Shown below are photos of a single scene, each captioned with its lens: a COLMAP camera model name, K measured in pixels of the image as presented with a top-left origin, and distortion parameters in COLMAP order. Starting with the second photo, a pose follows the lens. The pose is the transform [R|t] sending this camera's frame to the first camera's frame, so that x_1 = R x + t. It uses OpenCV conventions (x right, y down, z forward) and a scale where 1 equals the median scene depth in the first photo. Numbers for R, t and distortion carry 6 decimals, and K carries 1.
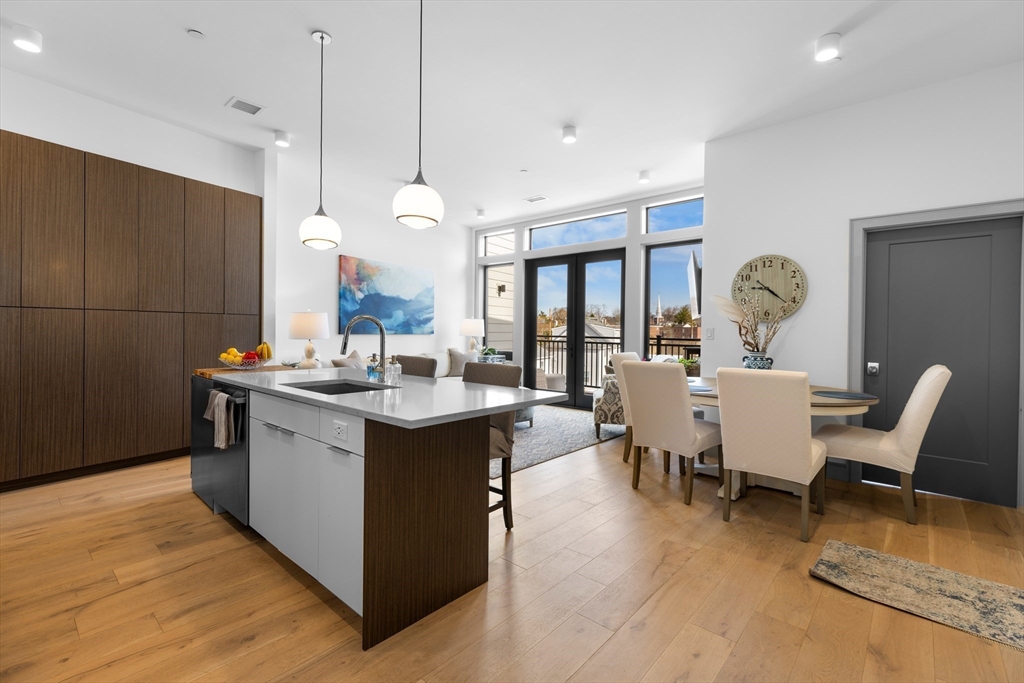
lens RADIAL K [[455.4, 0, 514.5], [0, 455.4, 332.4], [0, 0, 1]] dist [0.002796, -0.001119]
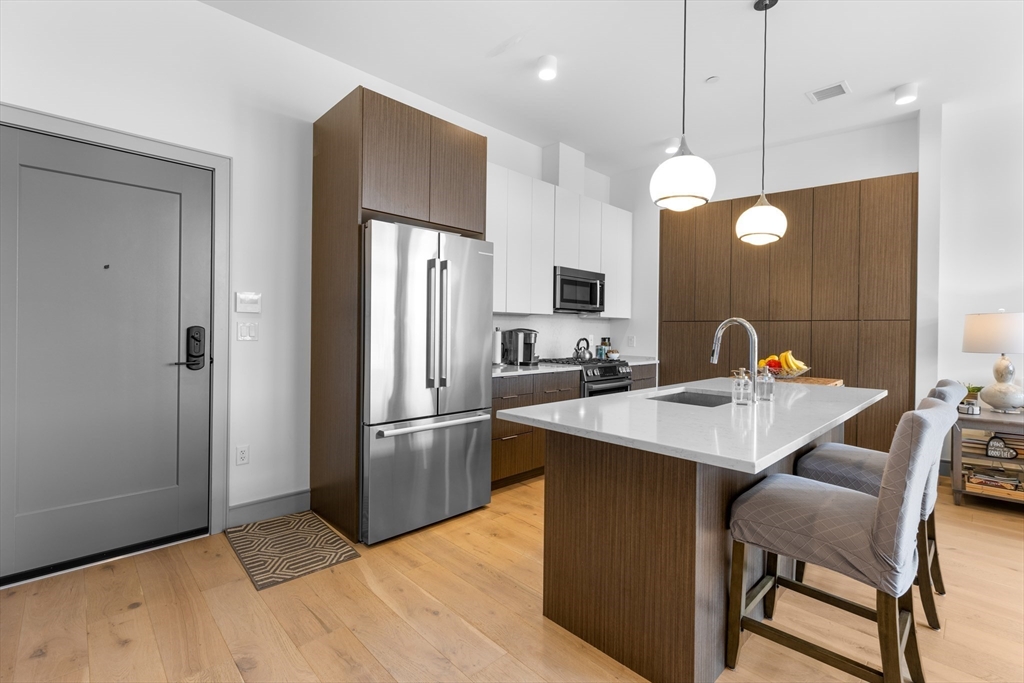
lens RADIAL K [[455.4, 0, 508.2], [0, 455.4, 332.5], [0, 0, 1]] dist [0.002796, -0.001119]
pose [[-0.082770, -0.007652, -0.996539, 0.280664], [-0.016708, 0.999841, -0.006290, 0.000635], [0.996429, 0.016130, -0.082885, 0.340957]]
